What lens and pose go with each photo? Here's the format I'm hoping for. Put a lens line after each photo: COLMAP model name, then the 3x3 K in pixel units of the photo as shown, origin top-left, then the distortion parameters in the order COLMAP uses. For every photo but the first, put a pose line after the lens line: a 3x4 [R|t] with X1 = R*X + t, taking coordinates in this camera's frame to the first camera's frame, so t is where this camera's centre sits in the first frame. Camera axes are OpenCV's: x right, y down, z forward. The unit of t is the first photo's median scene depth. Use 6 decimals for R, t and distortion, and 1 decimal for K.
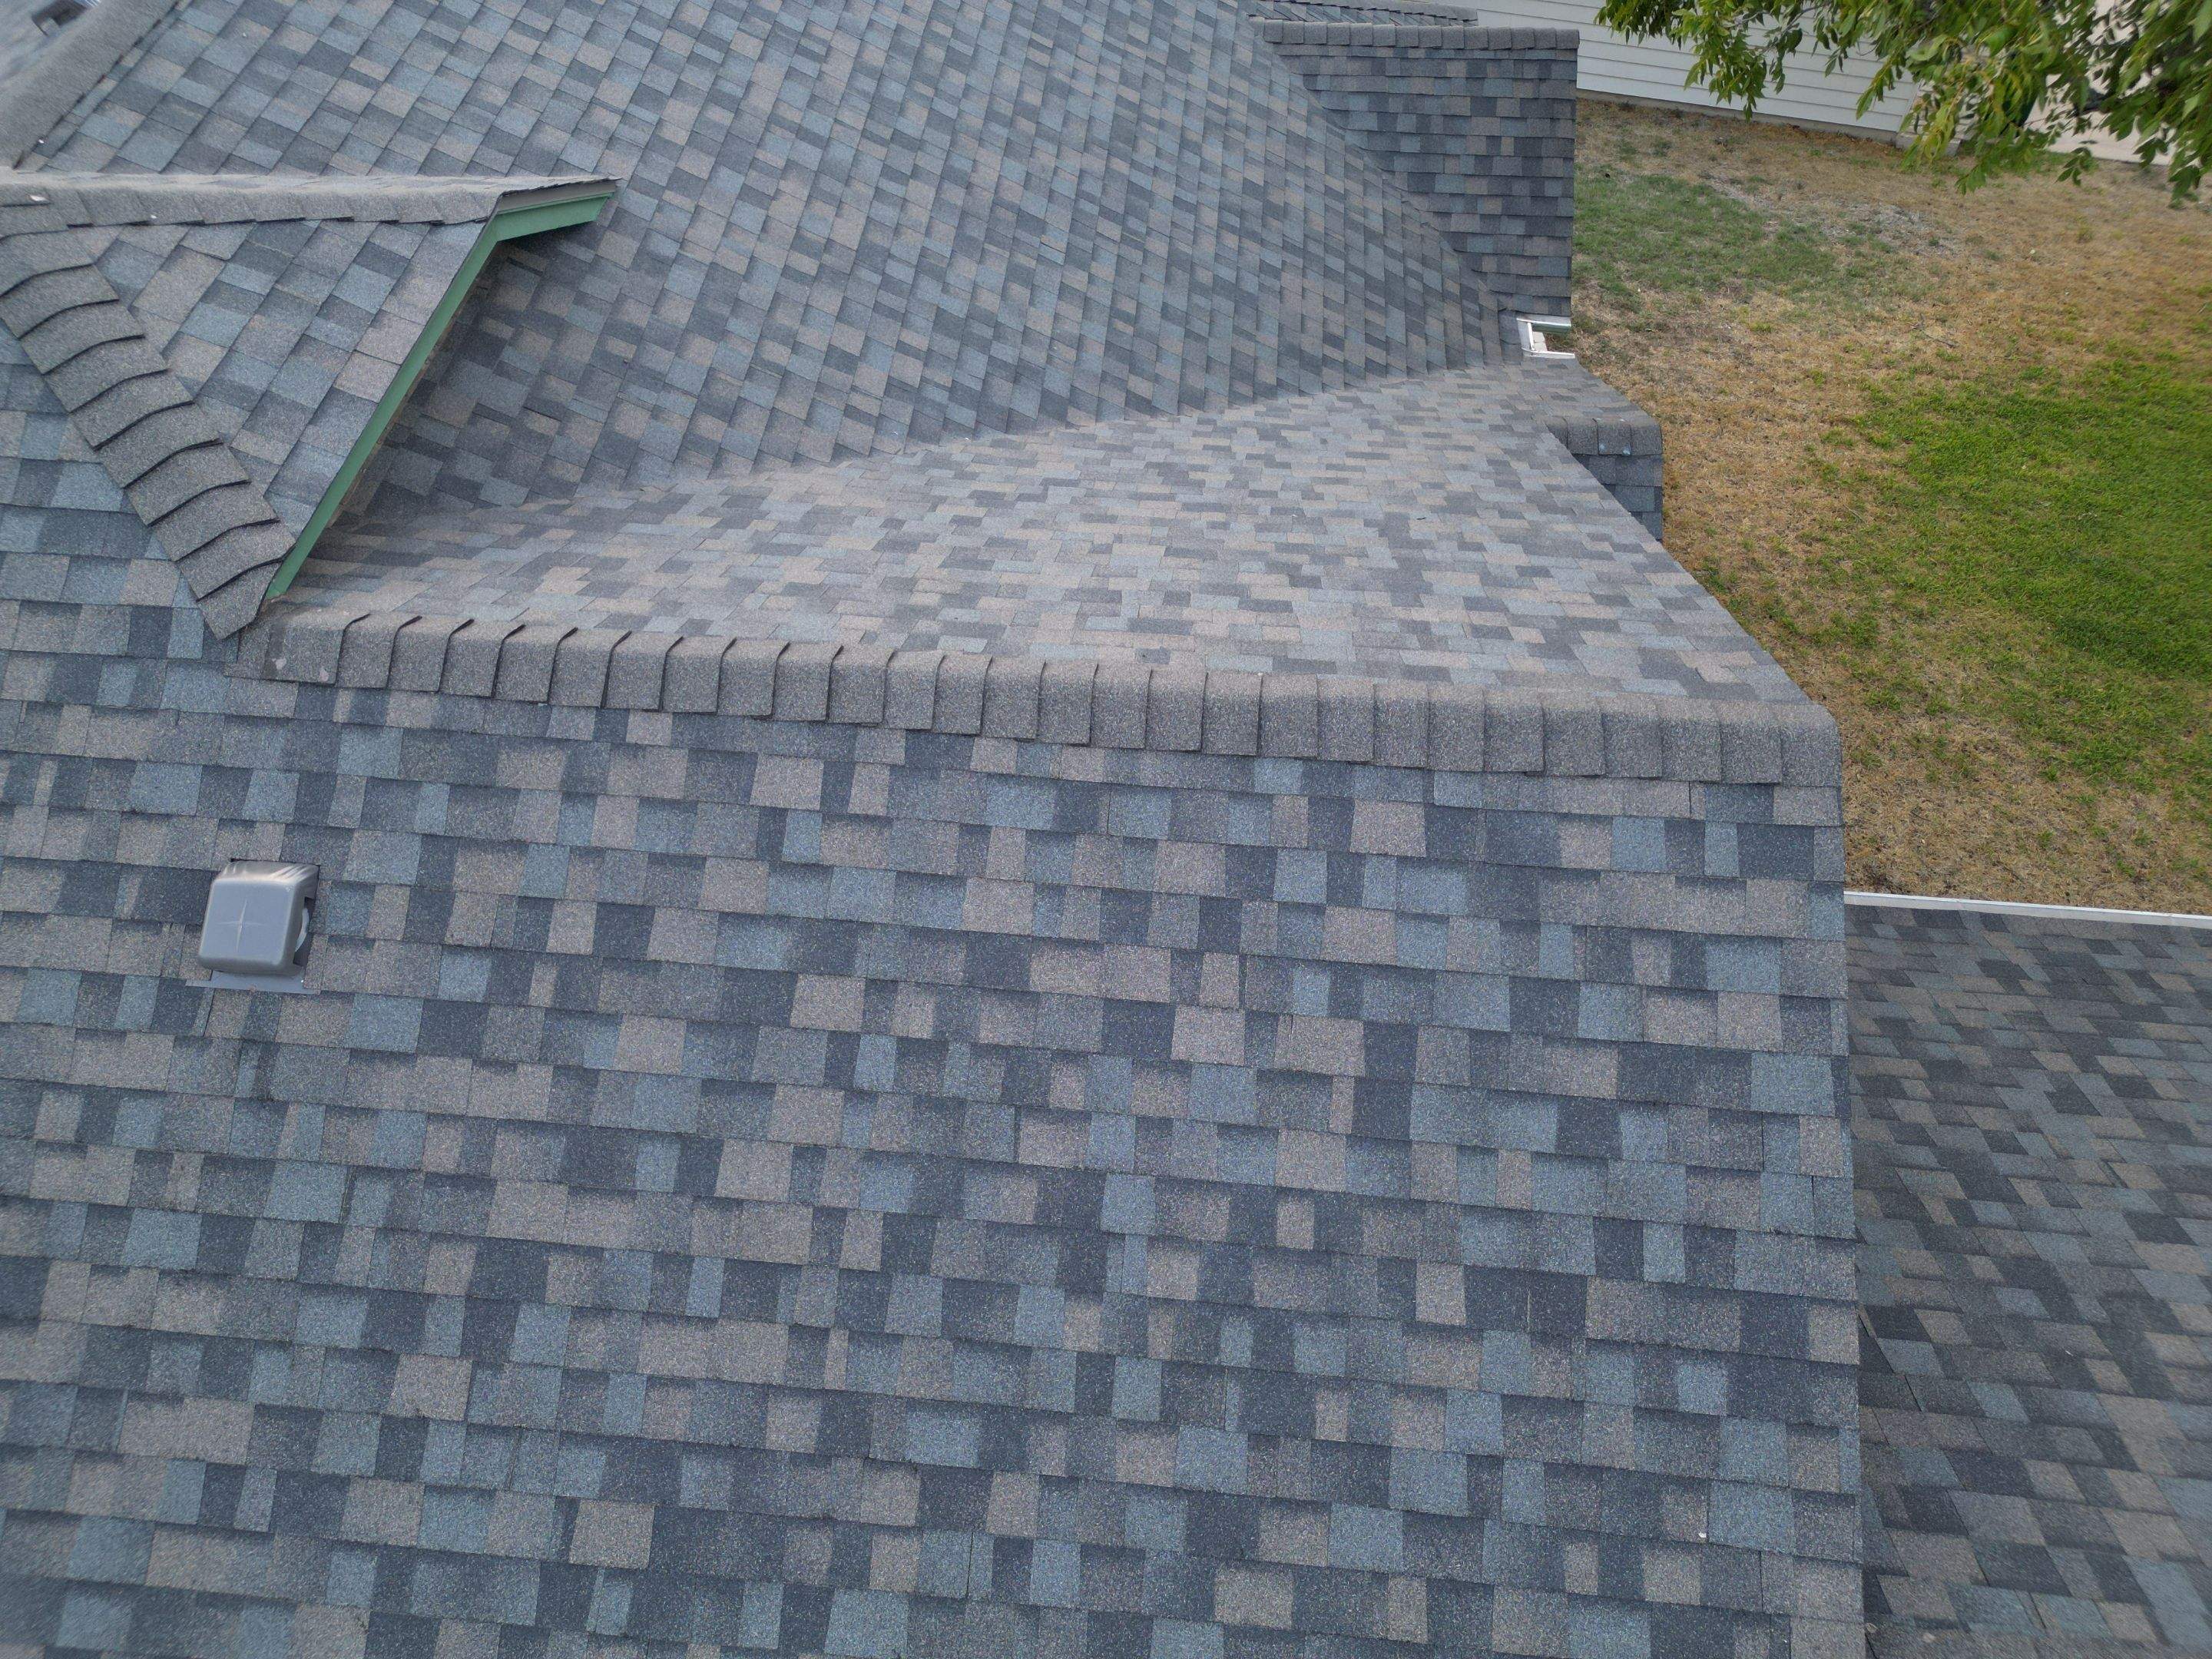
lens RADIAL K [[1542.8, 0, 1101.6], [0, 1542.8, 830.1], [0, 0, 1]] dist [0.076588, -0.076471]
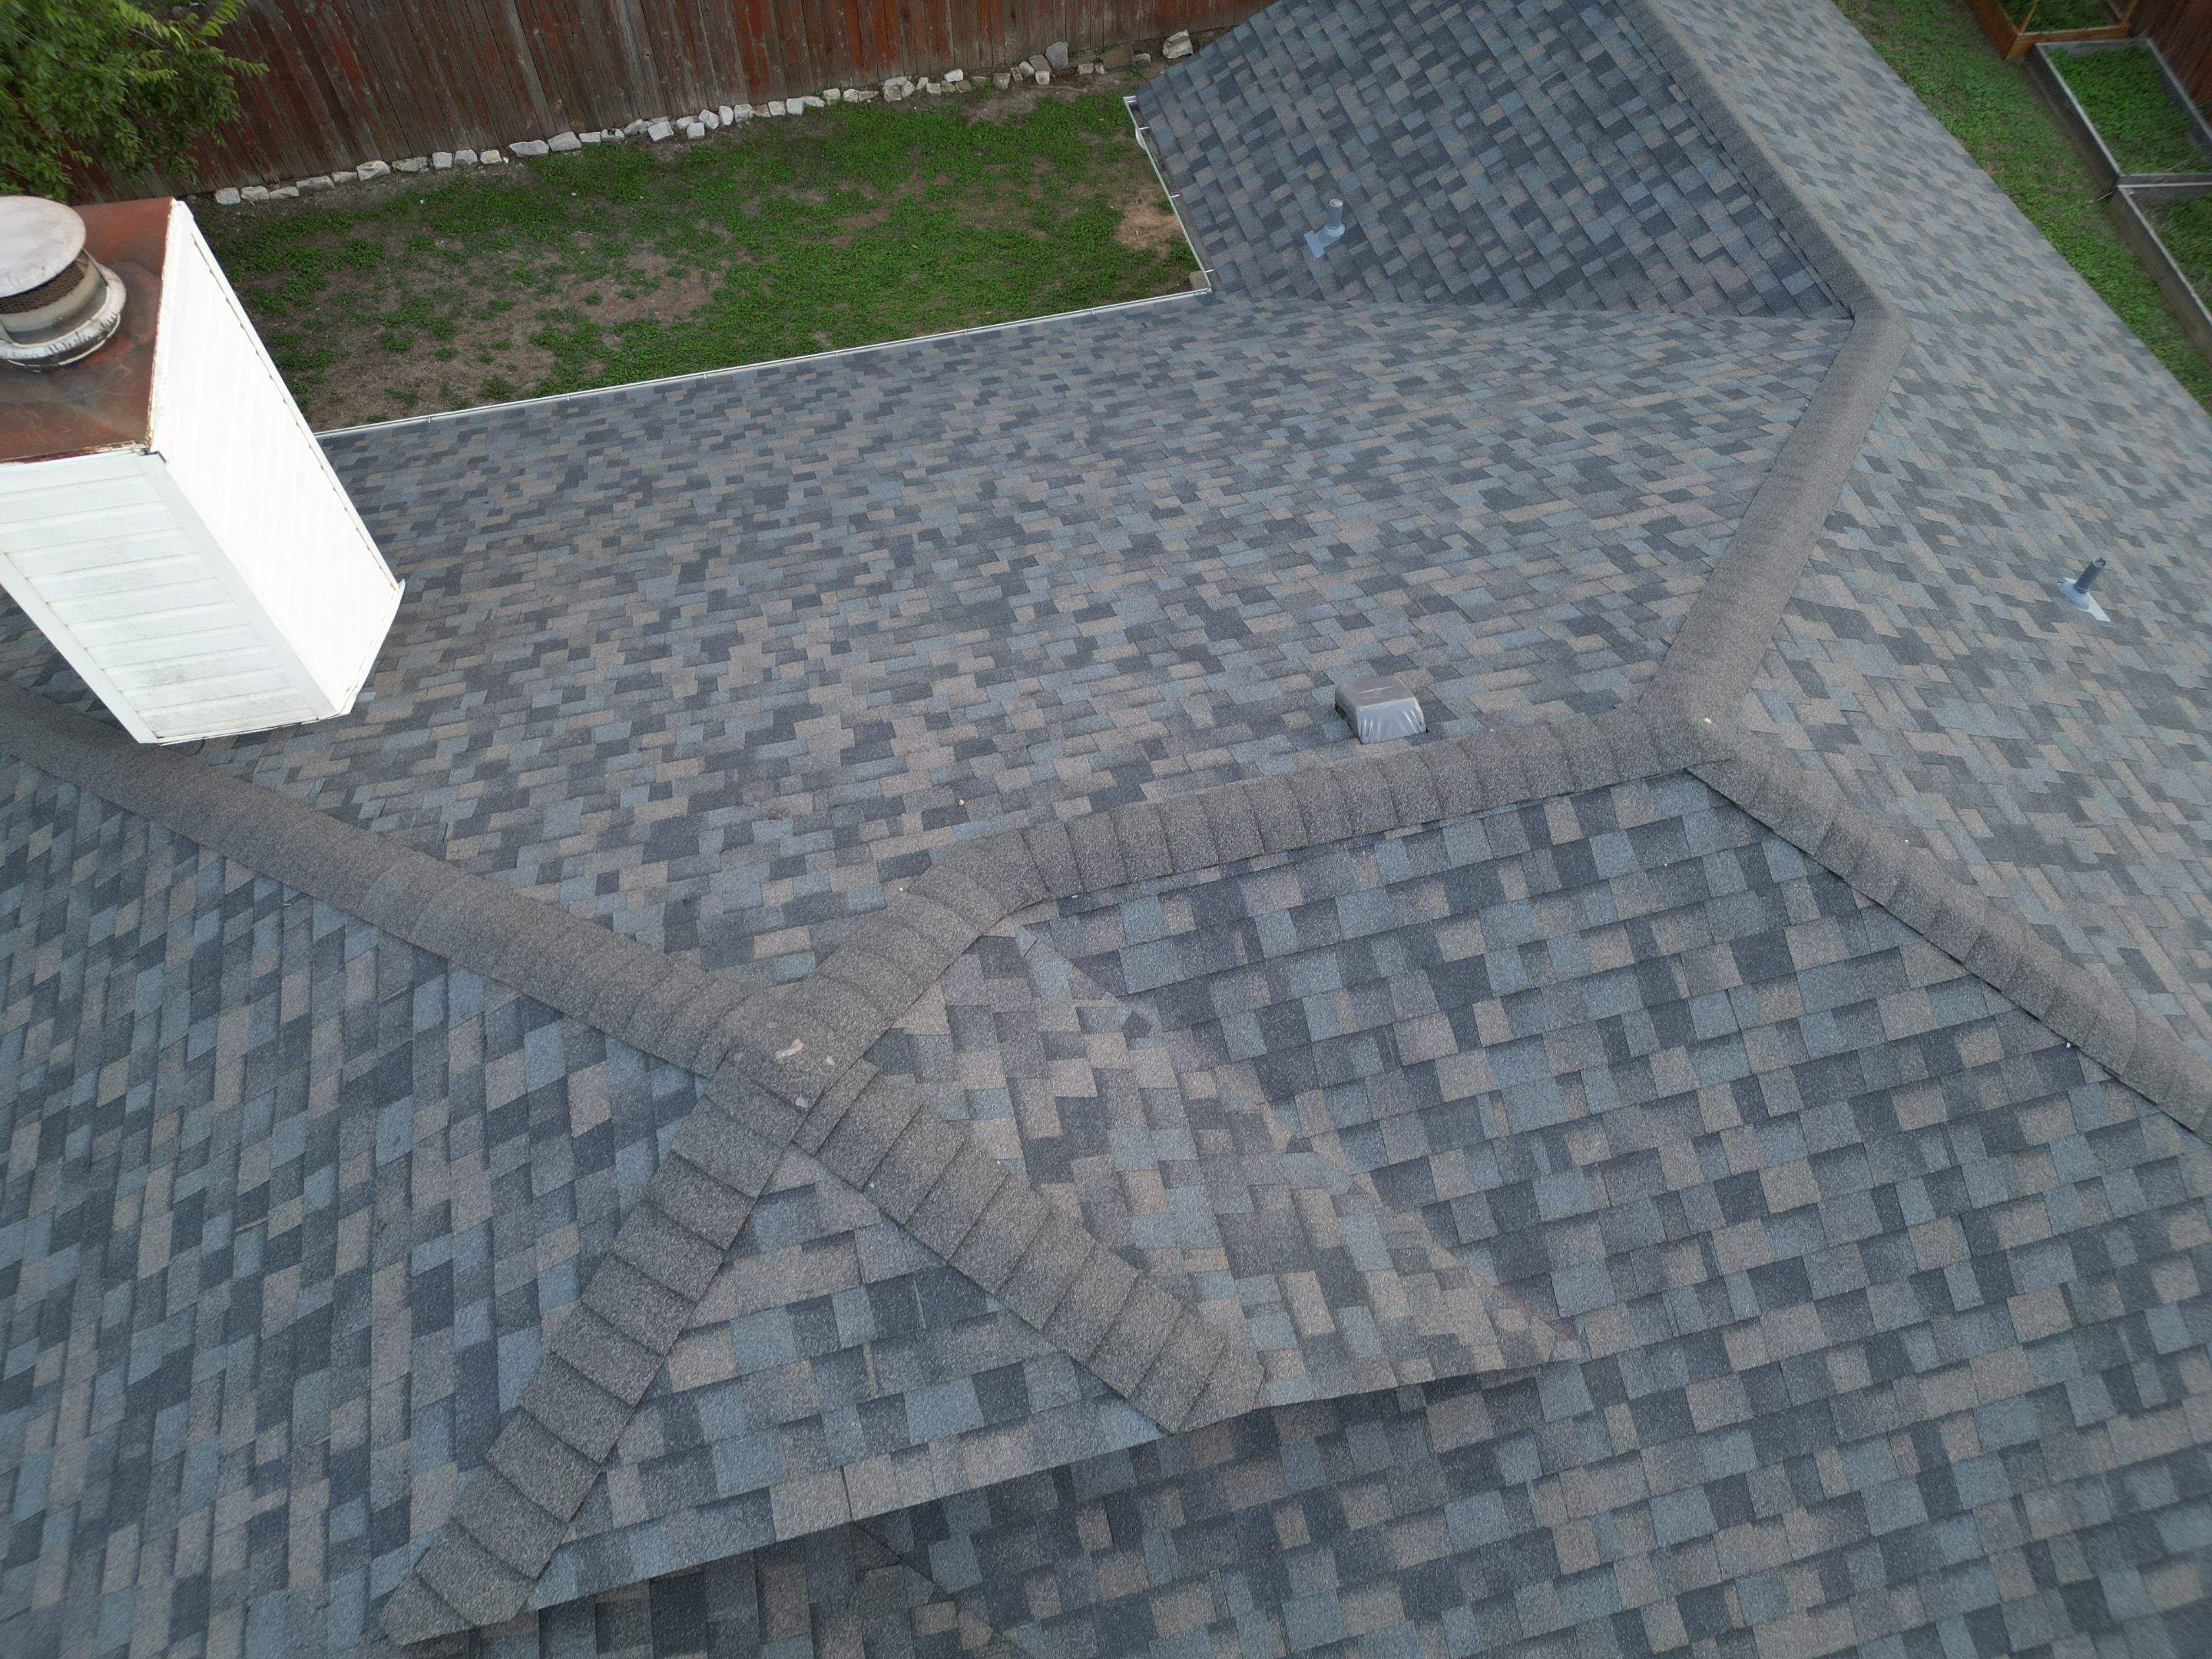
lens RADIAL K [[1542.8, 0, 1101.6], [0, 1542.8, 830.1], [0, 0, 1]] dist [0.076588, -0.076471]
pose [[0.320330, 0.795060, -0.515042, -0.323422], [-0.736785, 0.550840, 0.392076, -1.063921], [0.595430, 0.253881, 0.762239, 0.437867]]
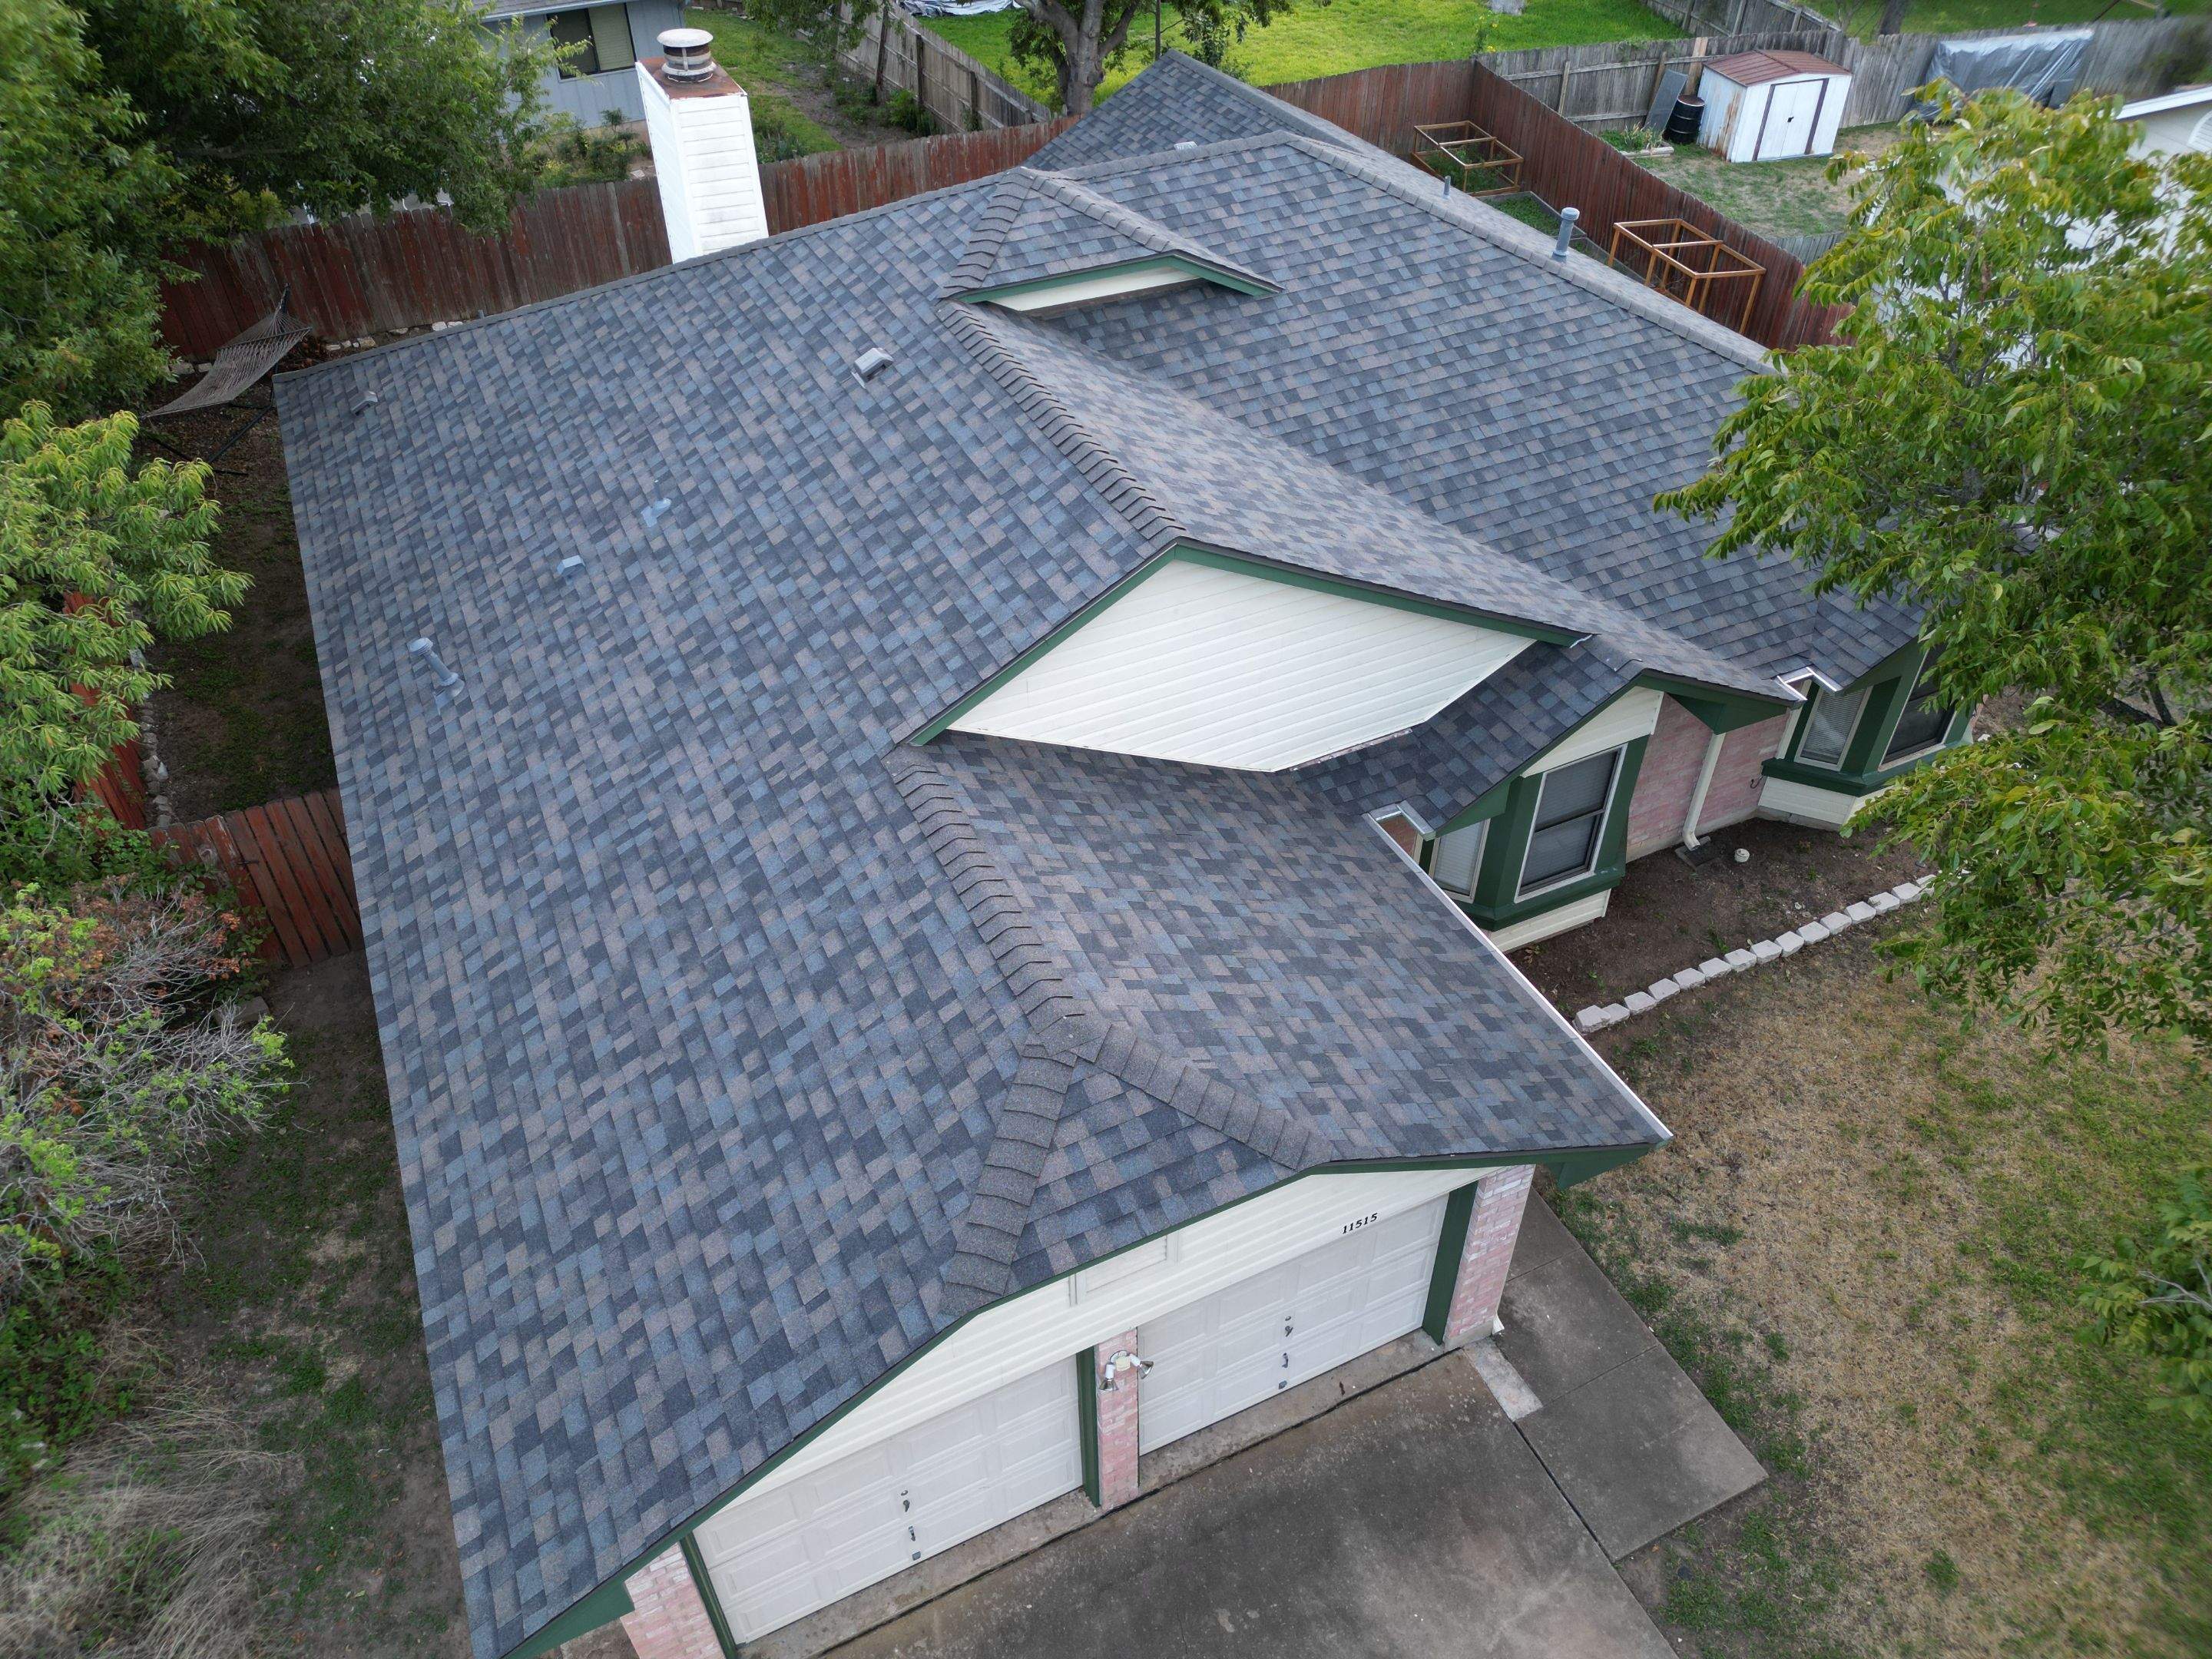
lens RADIAL K [[1540.9, 0, 1101.0], [0, 1540.9, 828.0], [0, 0, 1]] dist [0.132438, -0.296907]
pose [[0.504602, 0.562676, -0.654807, 2.186280], [-0.669894, 0.733625, 0.114176, 0.074060], [0.544627, 0.381038, 0.747122, -0.704020]]
